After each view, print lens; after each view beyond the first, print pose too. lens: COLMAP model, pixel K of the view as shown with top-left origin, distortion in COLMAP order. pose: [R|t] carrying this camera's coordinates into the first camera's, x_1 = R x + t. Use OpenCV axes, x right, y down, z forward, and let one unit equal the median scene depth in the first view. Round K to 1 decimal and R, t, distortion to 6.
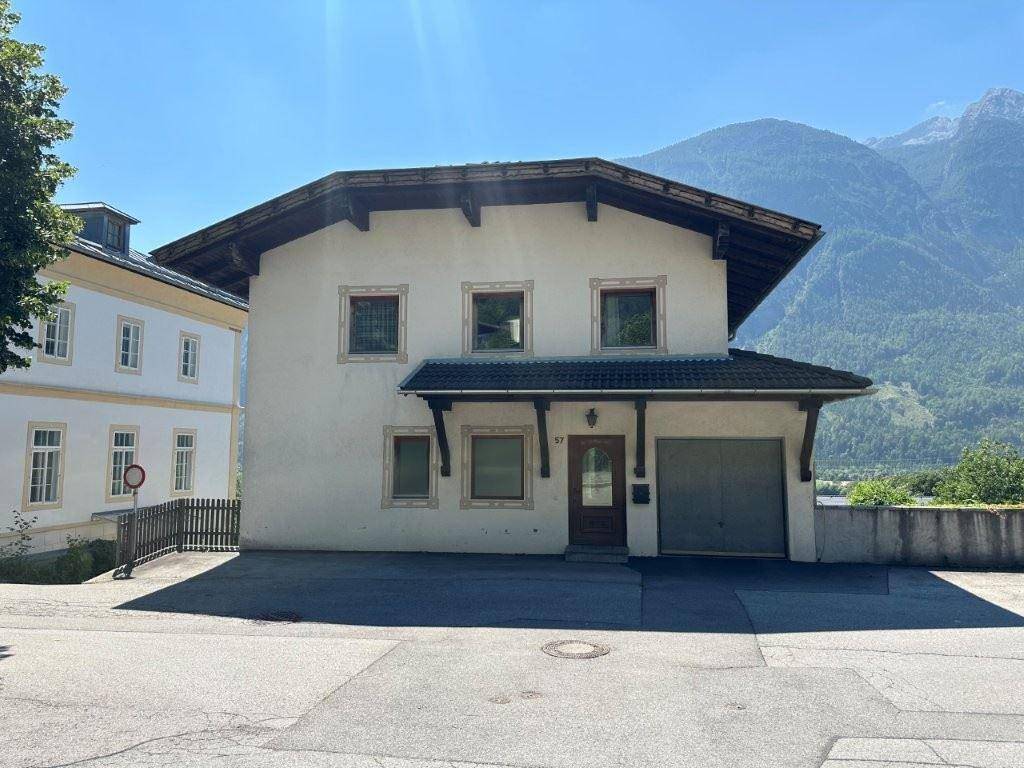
lens RADIAL K [[709.8, 0, 509.4], [0, 709.8, 400.2], [0, 0, 1]] dist [0.020456, -0.039107]
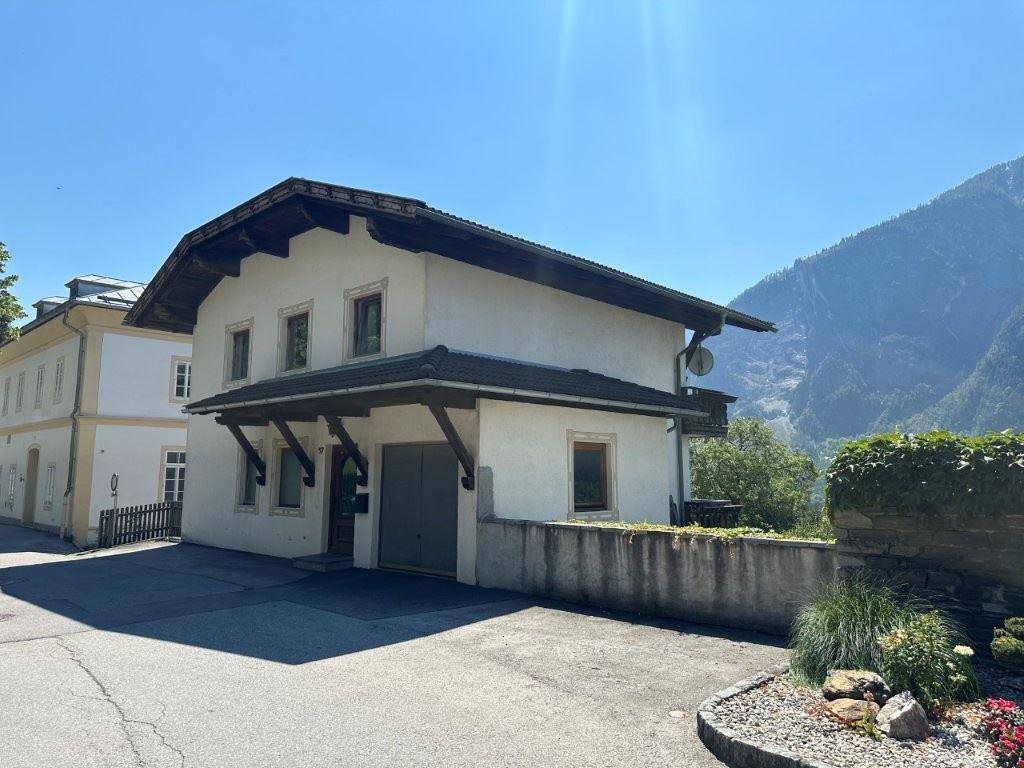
lens RADIAL K [[709.8, 0, 515.4], [0, 709.8, 389.3], [0, 0, 1]] dist [0.020456, -0.039107]
pose [[0.831732, -0.069173, -0.550851, 0.699975], [0.043799, 0.997291, -0.059102, 0.033821], [0.553447, 0.025030, 0.832509, 0.231255]]
